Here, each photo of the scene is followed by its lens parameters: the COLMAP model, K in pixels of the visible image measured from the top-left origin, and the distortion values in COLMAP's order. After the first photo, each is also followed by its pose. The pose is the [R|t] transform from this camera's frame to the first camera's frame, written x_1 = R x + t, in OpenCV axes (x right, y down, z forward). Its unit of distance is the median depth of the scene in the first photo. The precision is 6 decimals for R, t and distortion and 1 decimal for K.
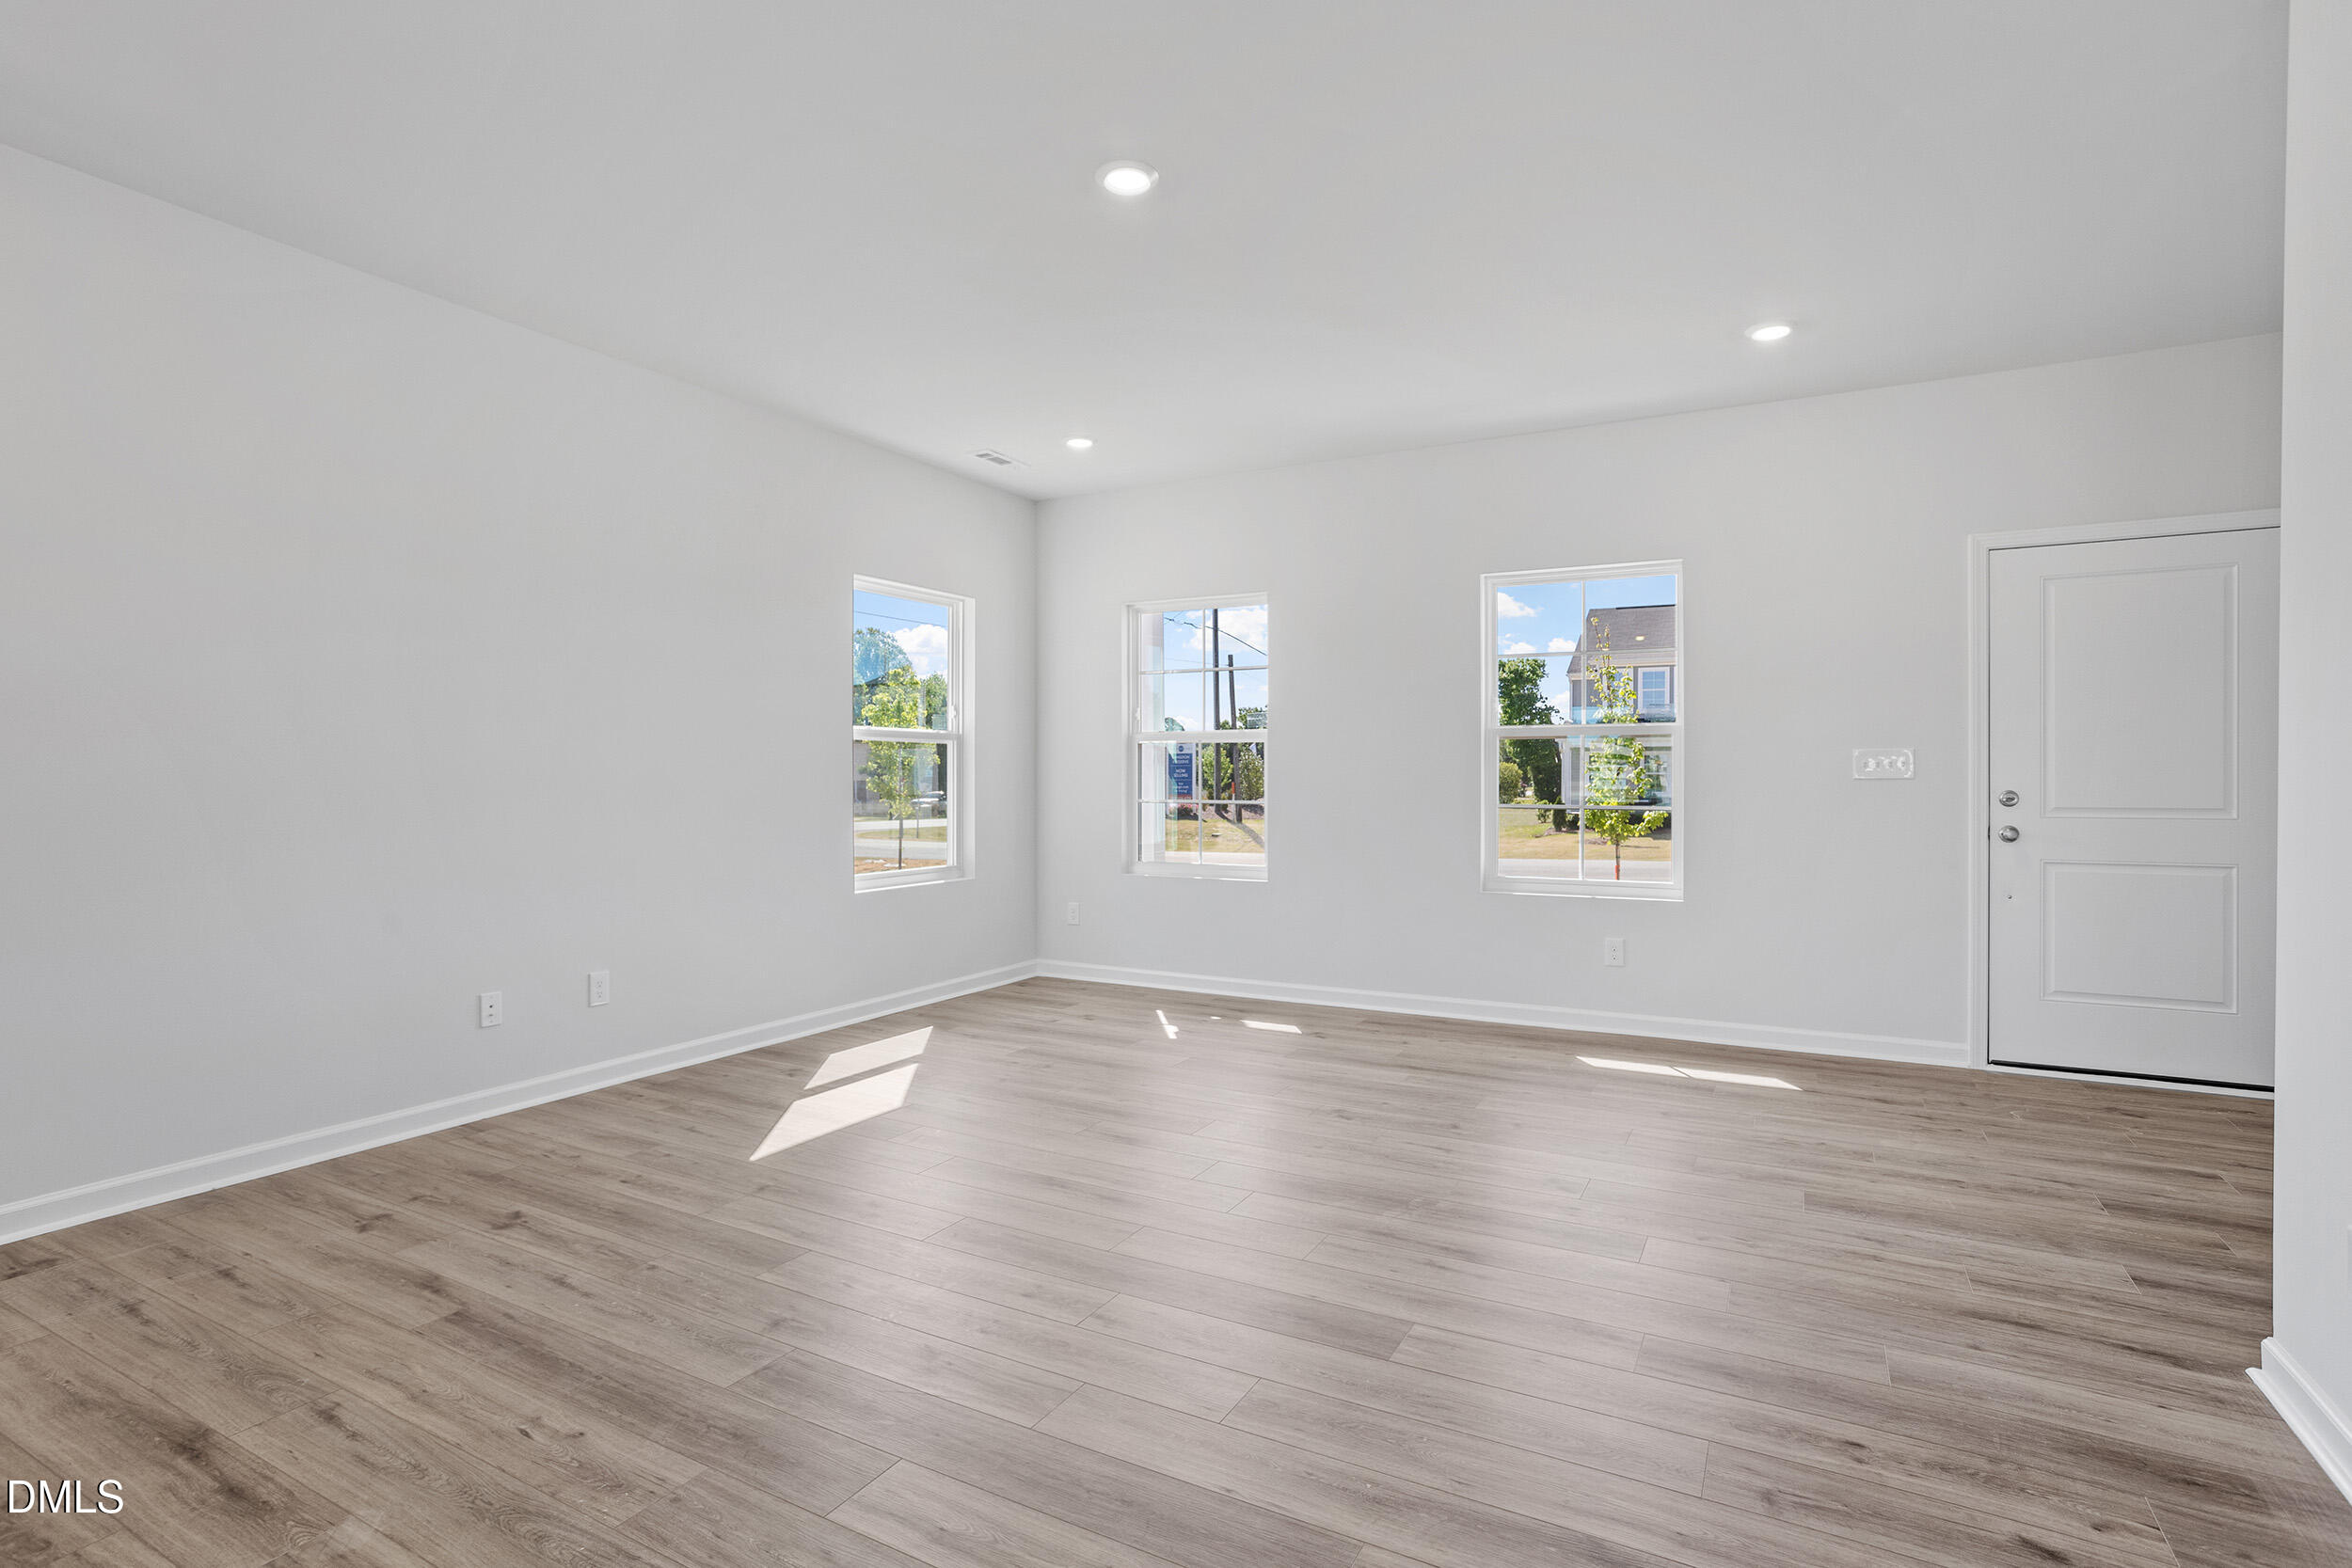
lens RADIAL K [[1143.3, 0, 1178.9], [0, 1143.3, 779.9], [0, 0, 1]] dist [-0.052184, 0.029711]
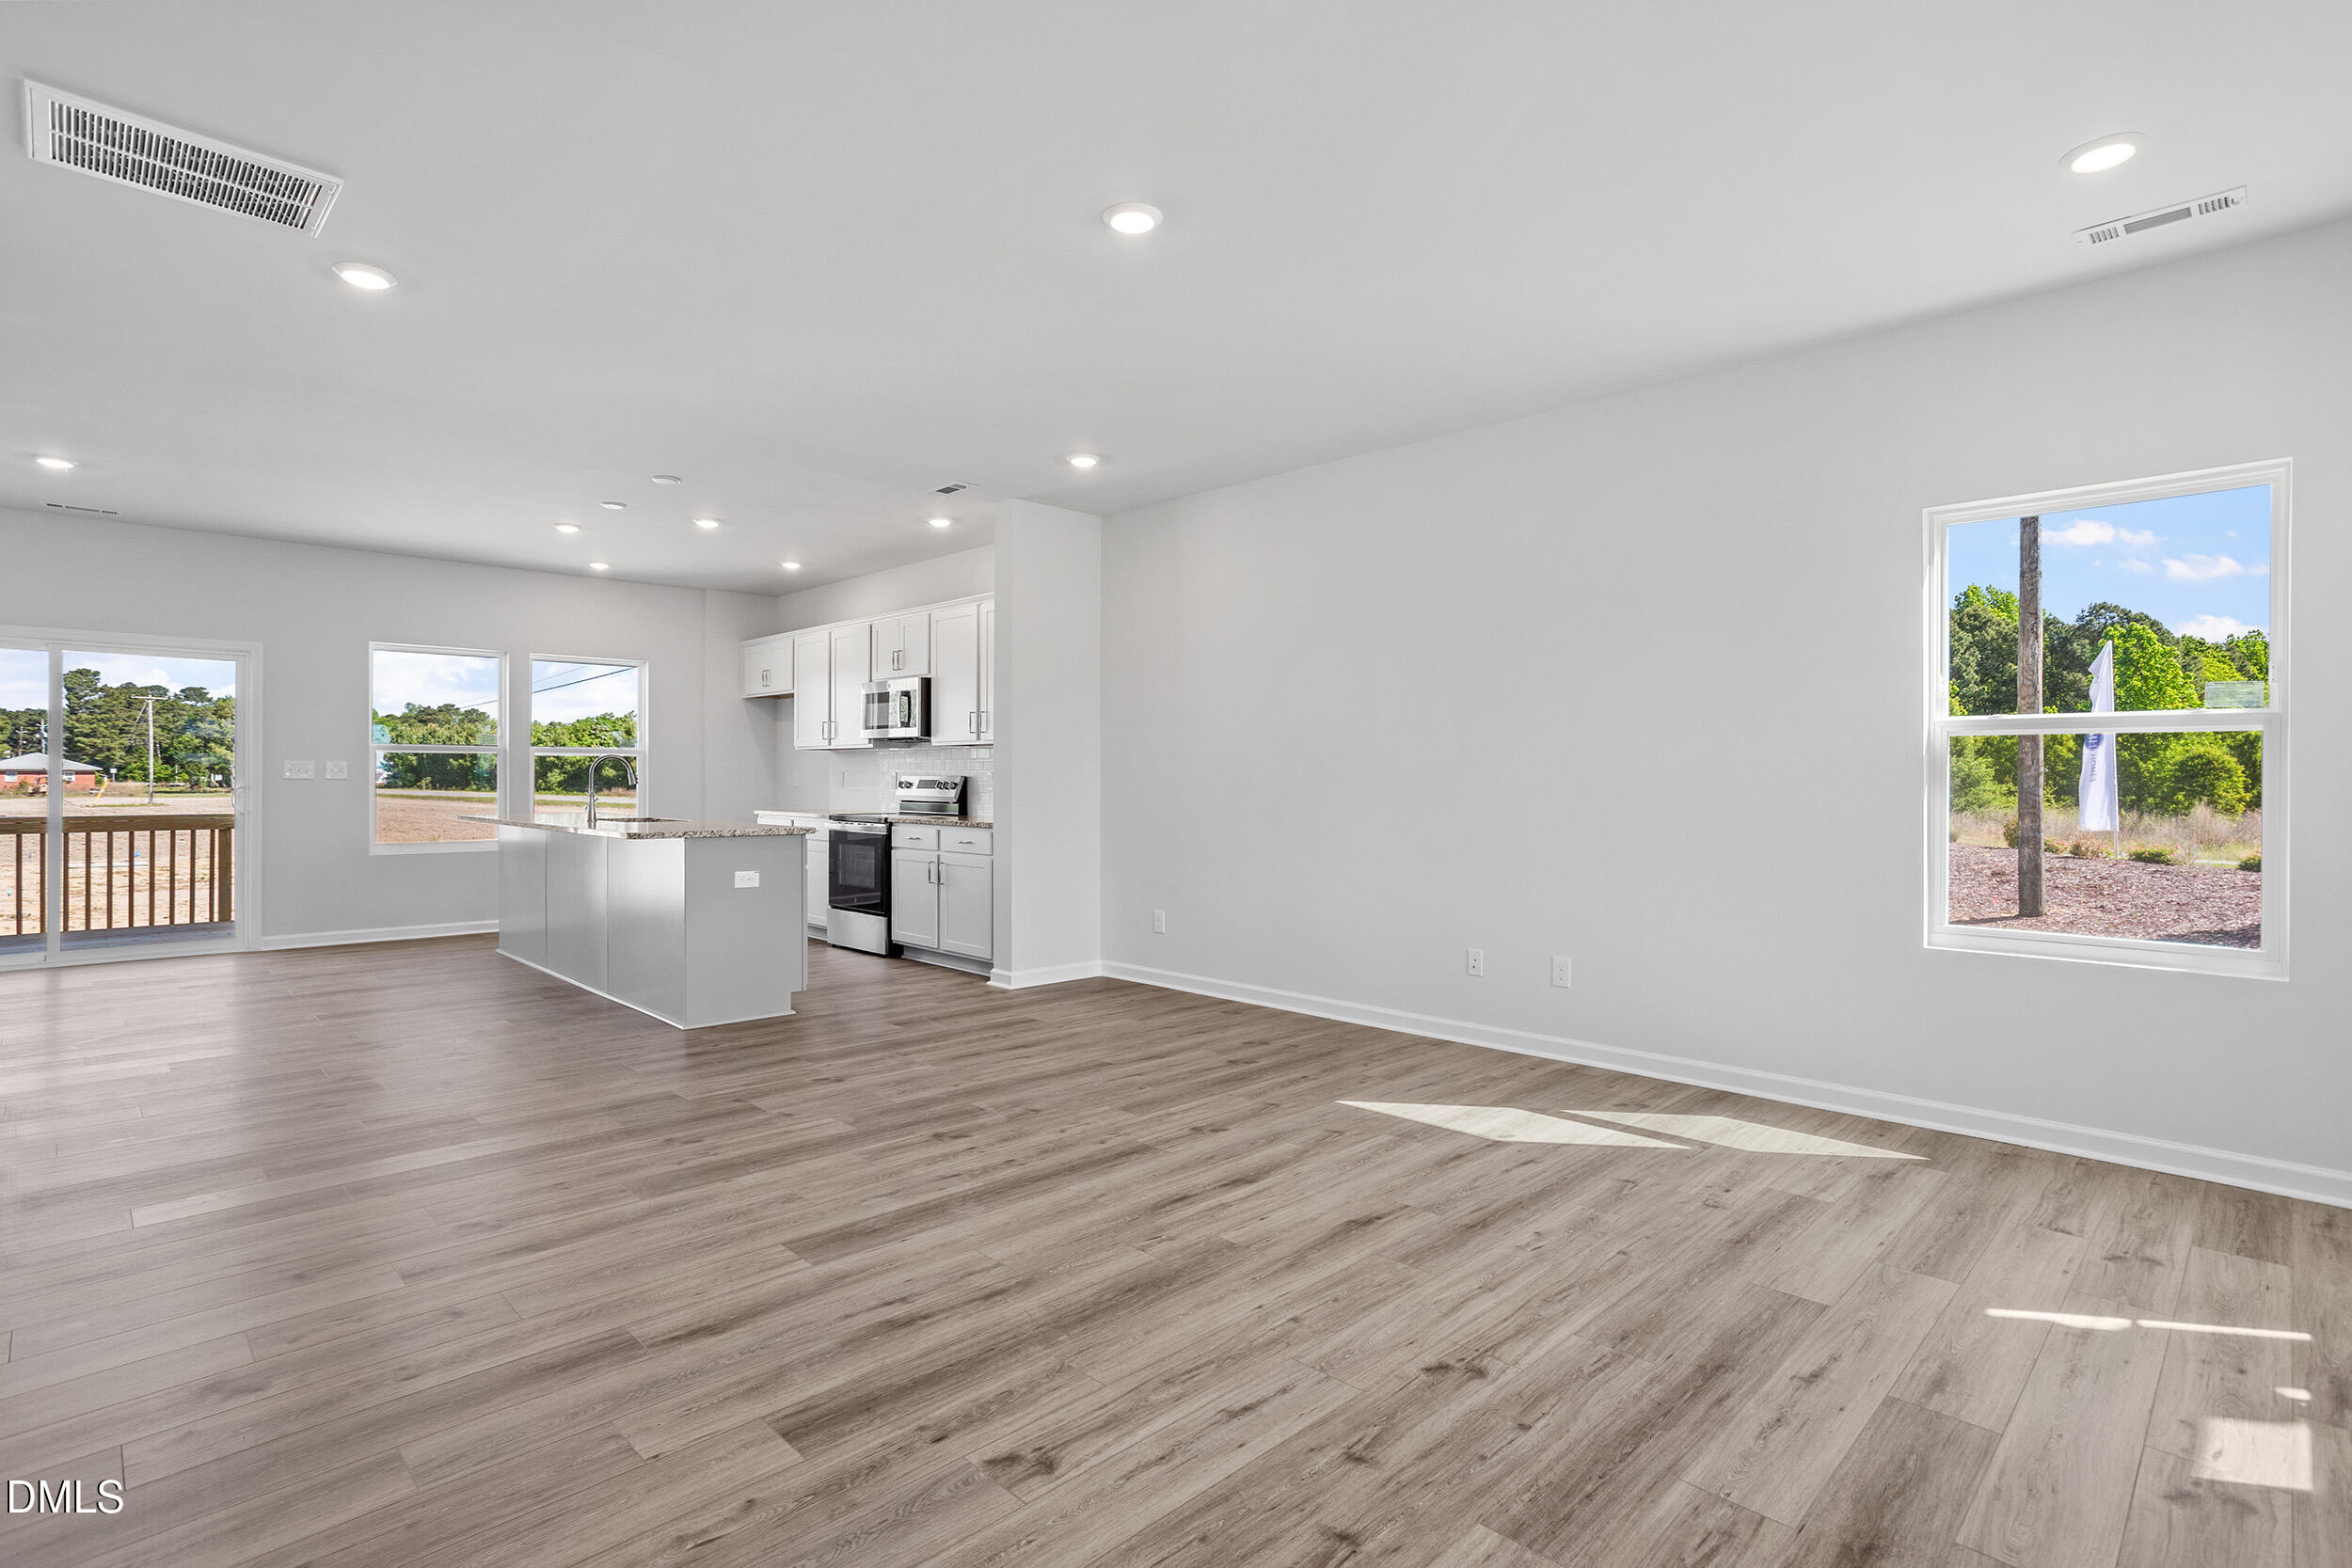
lens RADIAL K [[1143.3, 0, 1178.9], [0, 1143.3, 779.9], [0, 0, 1]] dist [-0.052184, 0.029711]
pose [[-0.274397, -0.000075, -0.961616, 0.729479], [-0.009068, 0.999956, 0.002510, -0.006070], [0.961574, 0.009409, -0.274386, 1.013120]]
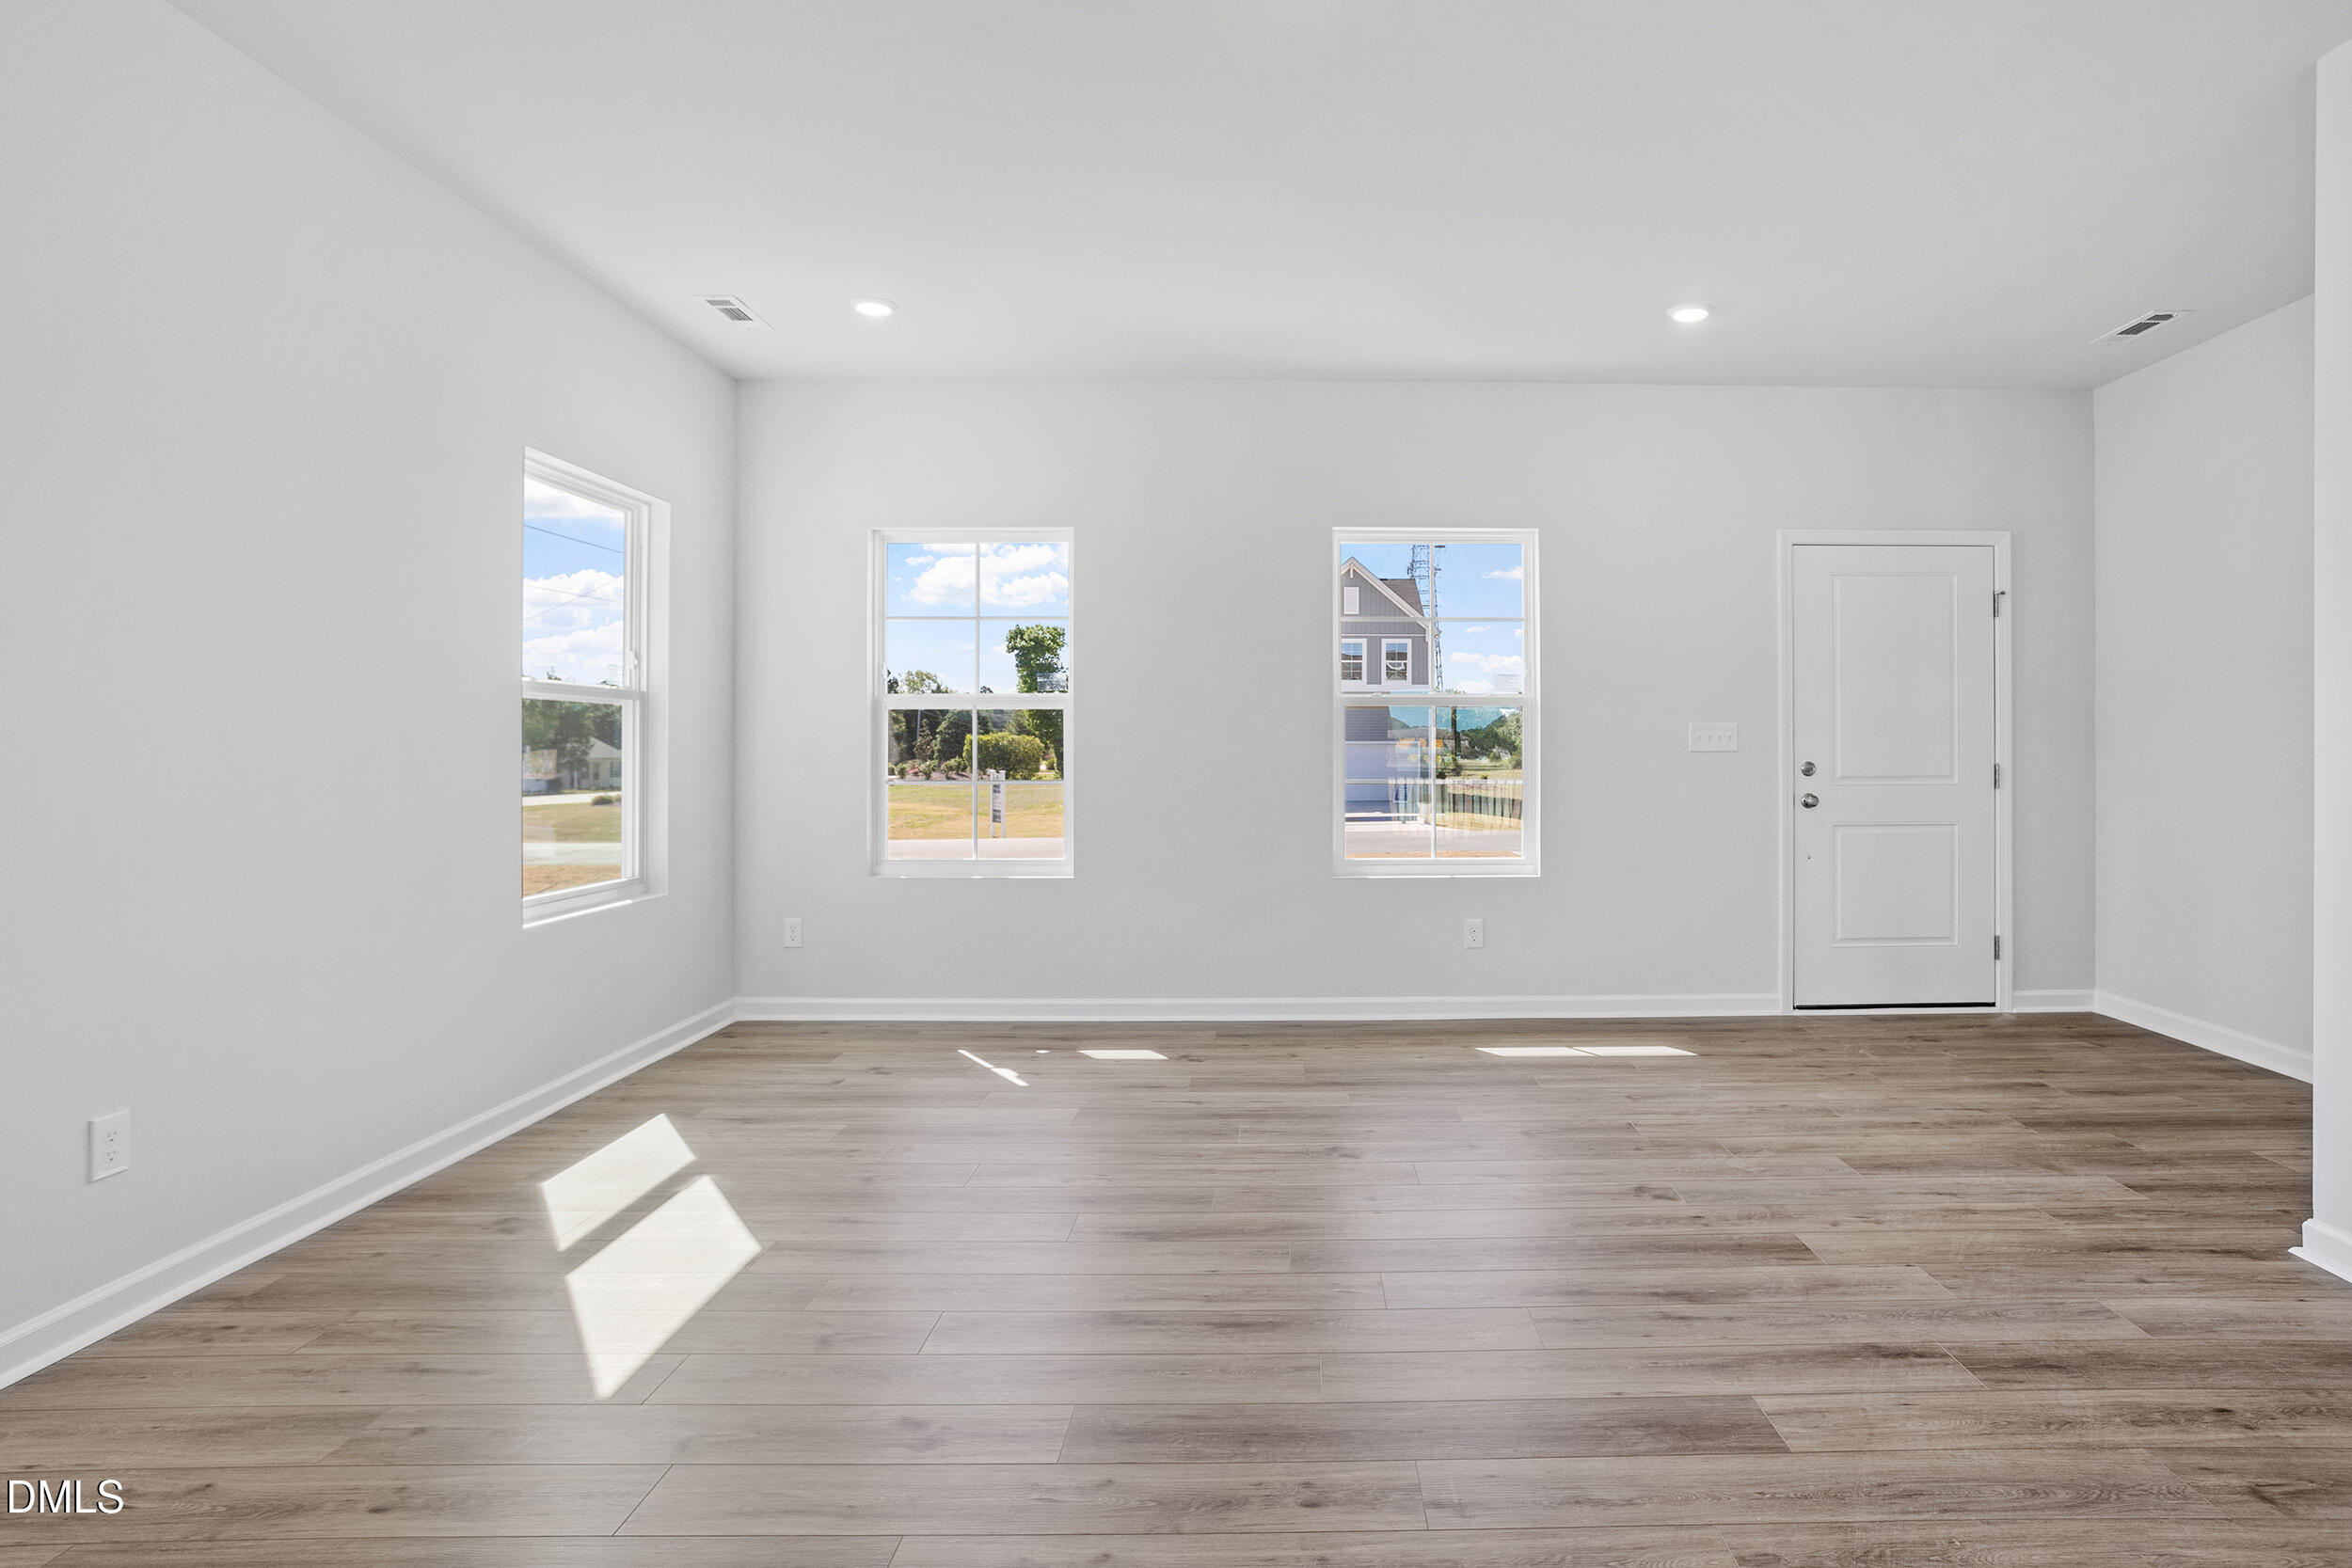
lens RADIAL K [[1212.5, 0, 1299.1], [0, 1212.5, 744.8], [0, 0, 1]] dist [-0.053234, 0.032218]
pose [[0.867483, 0.000264, 0.497467, -0.324540], [0.003227, 0.999976, -0.006158, -0.001718], [-0.497457, 0.006947, 0.867461, 0.238958]]
